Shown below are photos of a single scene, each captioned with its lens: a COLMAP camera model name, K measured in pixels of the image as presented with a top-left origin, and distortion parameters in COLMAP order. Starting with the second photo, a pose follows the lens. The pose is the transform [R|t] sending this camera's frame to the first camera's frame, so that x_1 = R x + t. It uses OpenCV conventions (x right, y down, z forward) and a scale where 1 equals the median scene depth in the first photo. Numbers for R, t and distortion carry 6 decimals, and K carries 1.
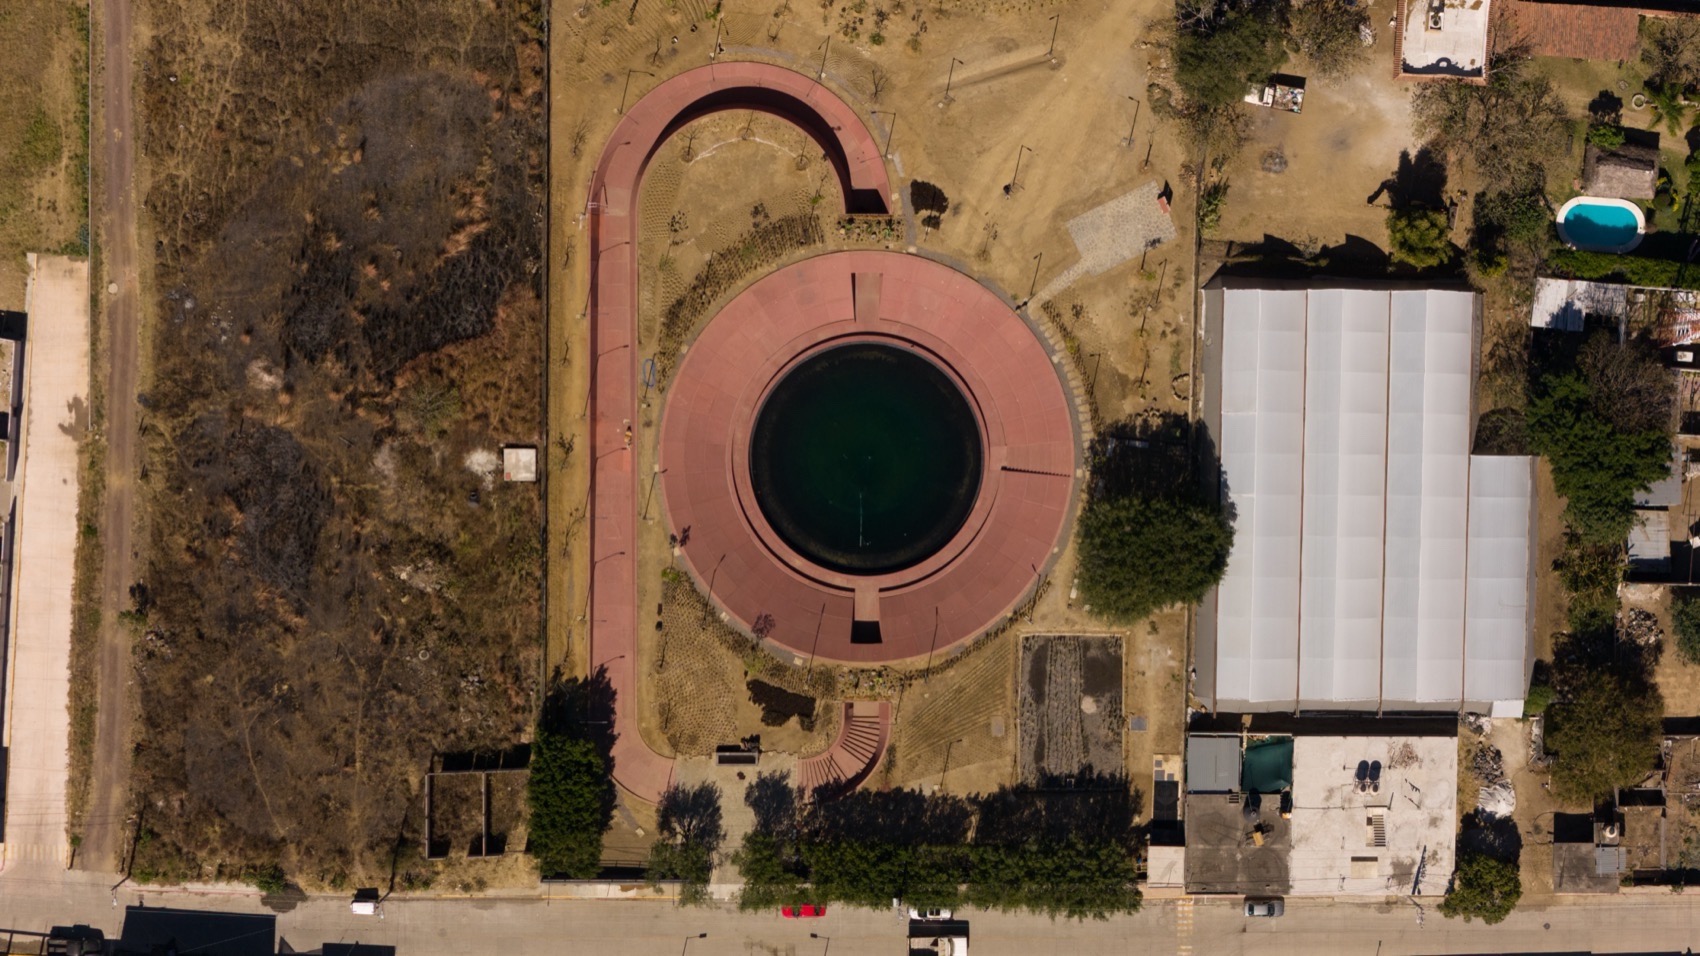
lens RADIAL K [[3435.2, 0, 850.0], [0, 3435.2, 478.0], [0, 0, 1]] dist [-0.172227, 0.115289]
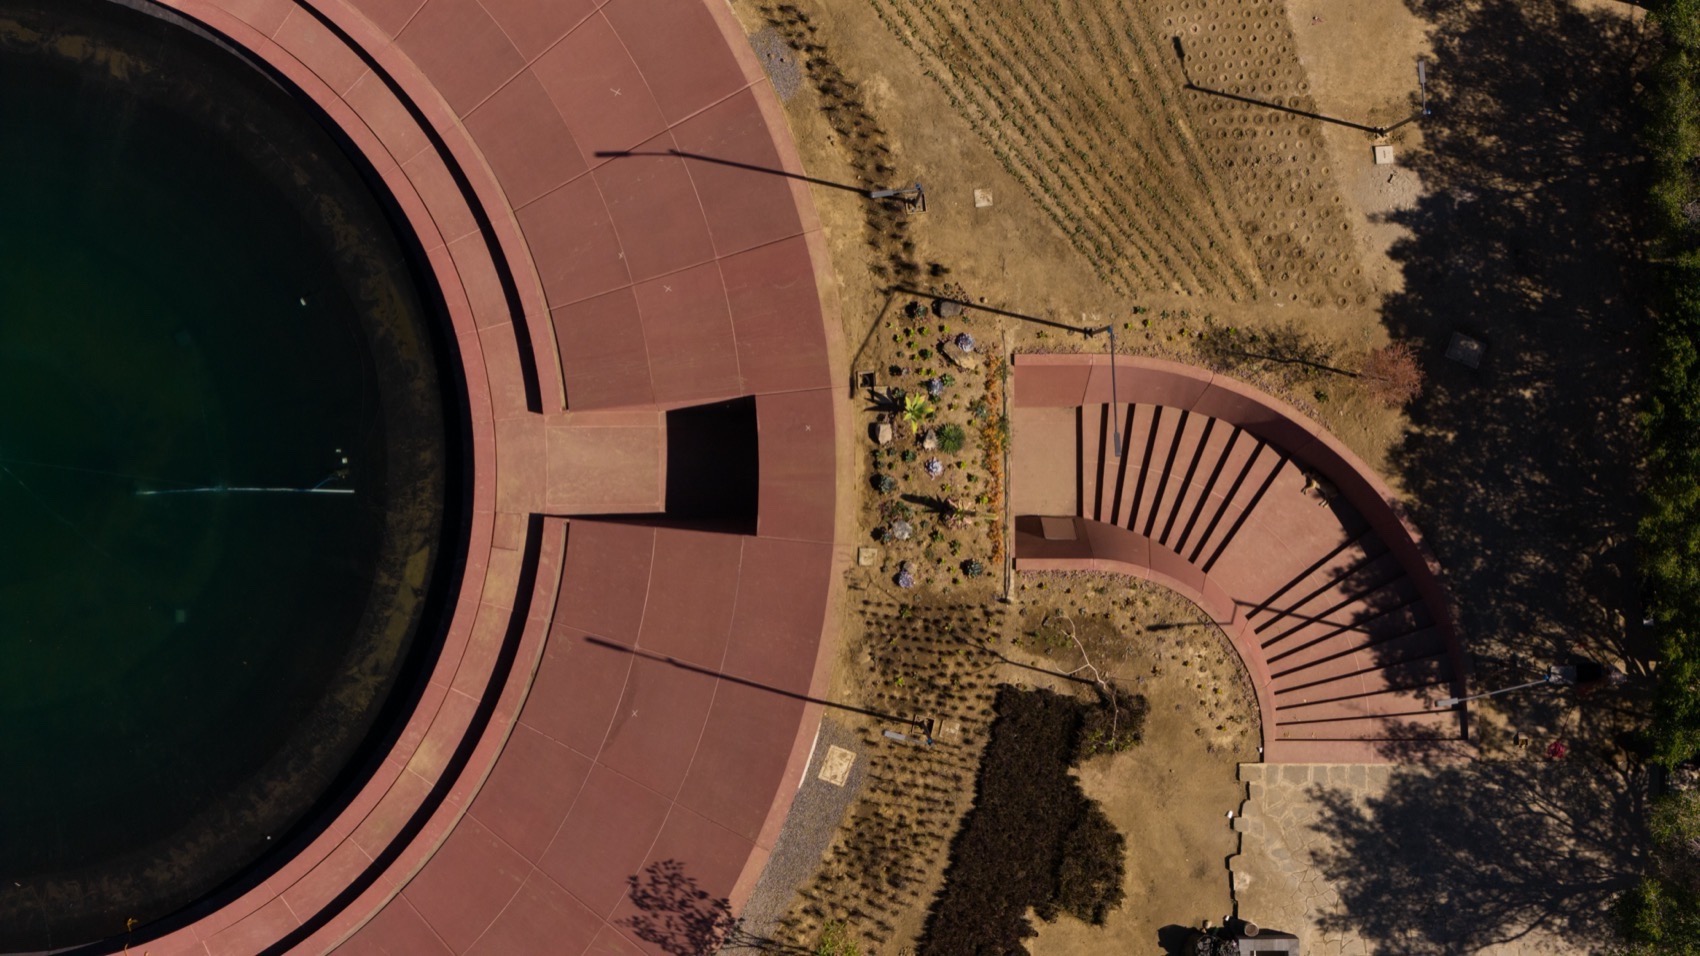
lens RADIAL K [[3435.2, 0, 850.0], [0, 3435.2, 478.0], [0, 0, 1]] dist [-0.172227, 0.115289]
pose [[-0.011941, -0.999597, -0.025766, 0.009726], [0.999923, -0.012022, 0.002992, 0.053806], [-0.003301, -0.025729, 0.999664, 0.772154]]
